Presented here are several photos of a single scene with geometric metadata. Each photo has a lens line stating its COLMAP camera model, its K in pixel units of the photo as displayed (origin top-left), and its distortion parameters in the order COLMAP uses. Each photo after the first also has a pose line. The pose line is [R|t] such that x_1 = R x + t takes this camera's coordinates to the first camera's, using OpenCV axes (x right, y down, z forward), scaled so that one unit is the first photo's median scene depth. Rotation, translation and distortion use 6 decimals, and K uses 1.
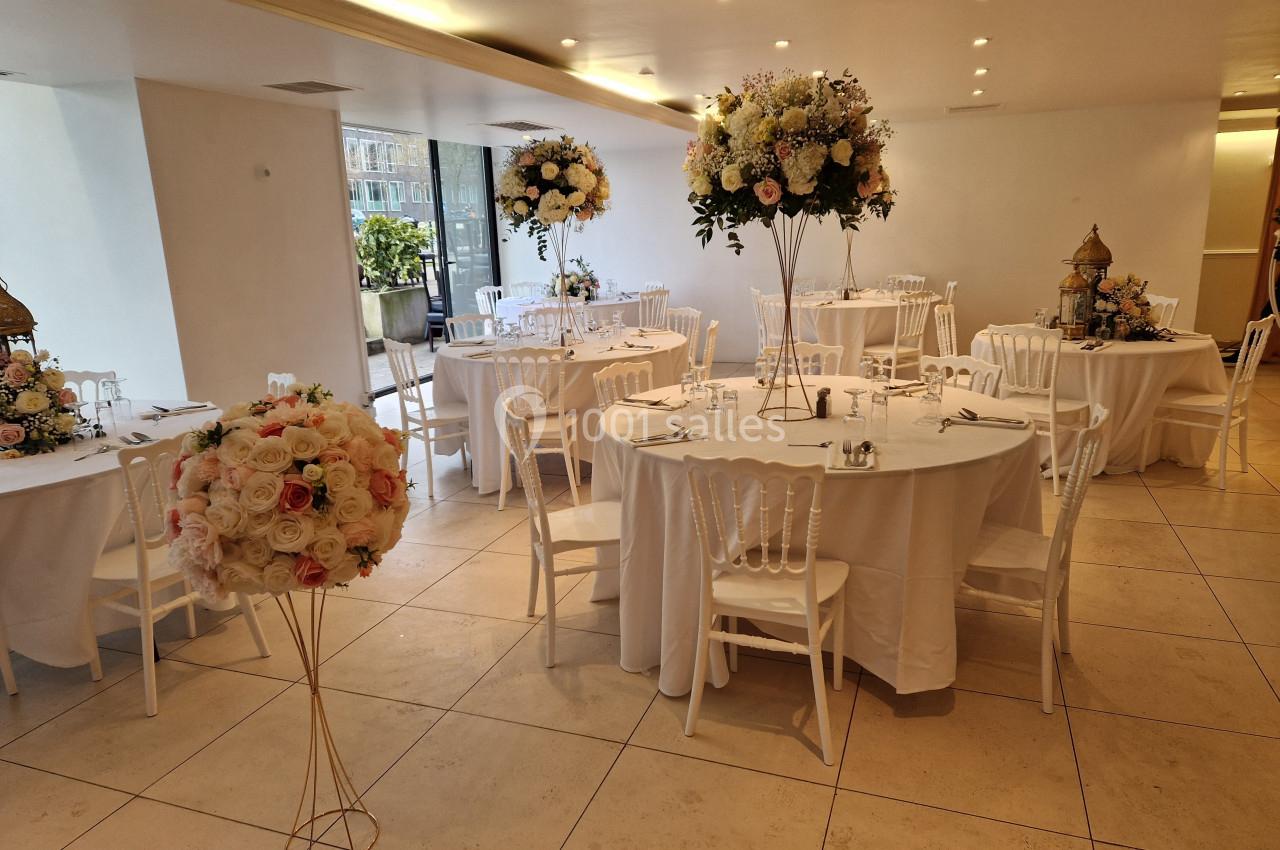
lens RADIAL K [[874.7, 0, 638.2], [0, 874.7, 416.2], [0, 0, 1]] dist [0.056085, -0.036213]
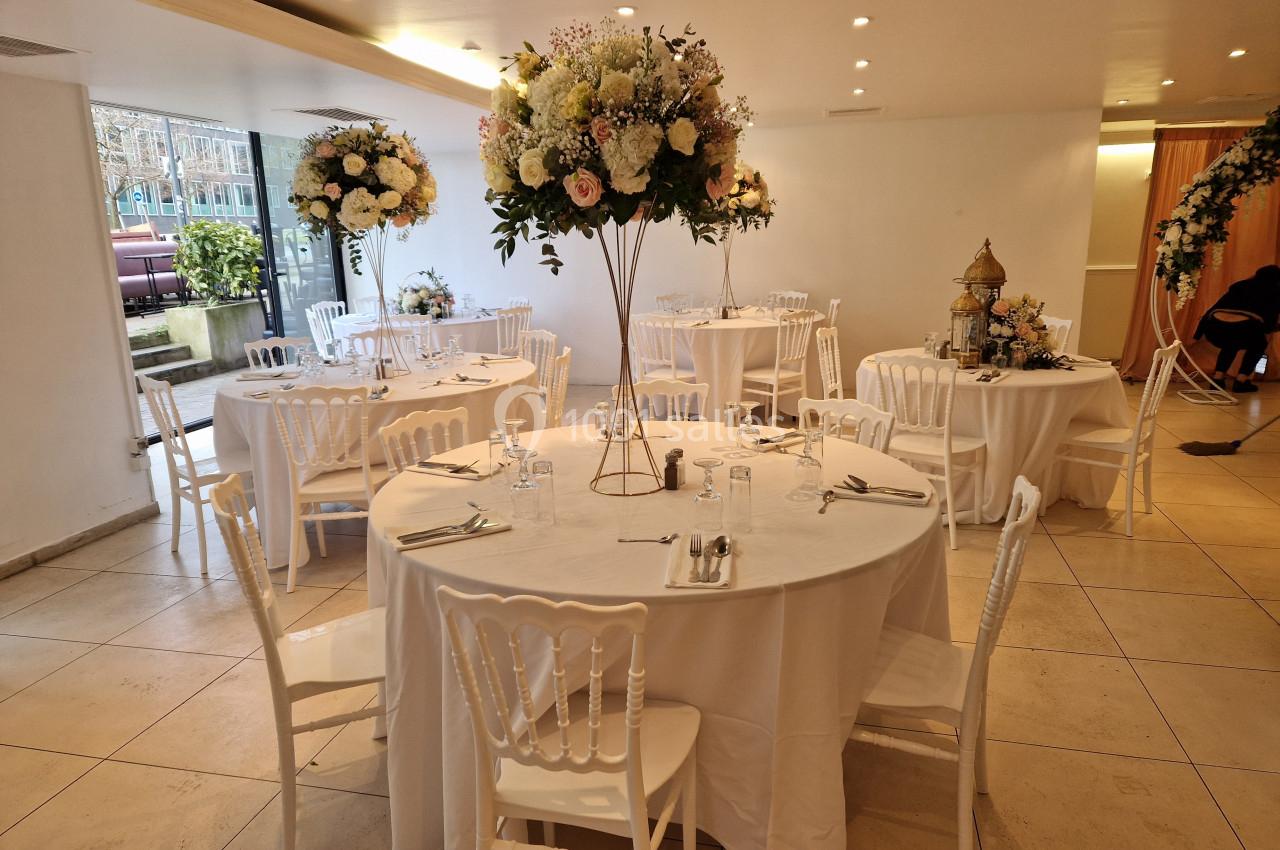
lens RADIAL K [[874.7, 0, 642.8], [0, 874.7, 427.2], [0, 0, 1]] dist [0.056085, -0.036213]
pose [[0.992412, -0.018024, 0.121627, 0.064669], [0.017879, 0.999838, 0.002287, -0.037652], [-0.121649, -0.000095, 0.992573, 0.173464]]
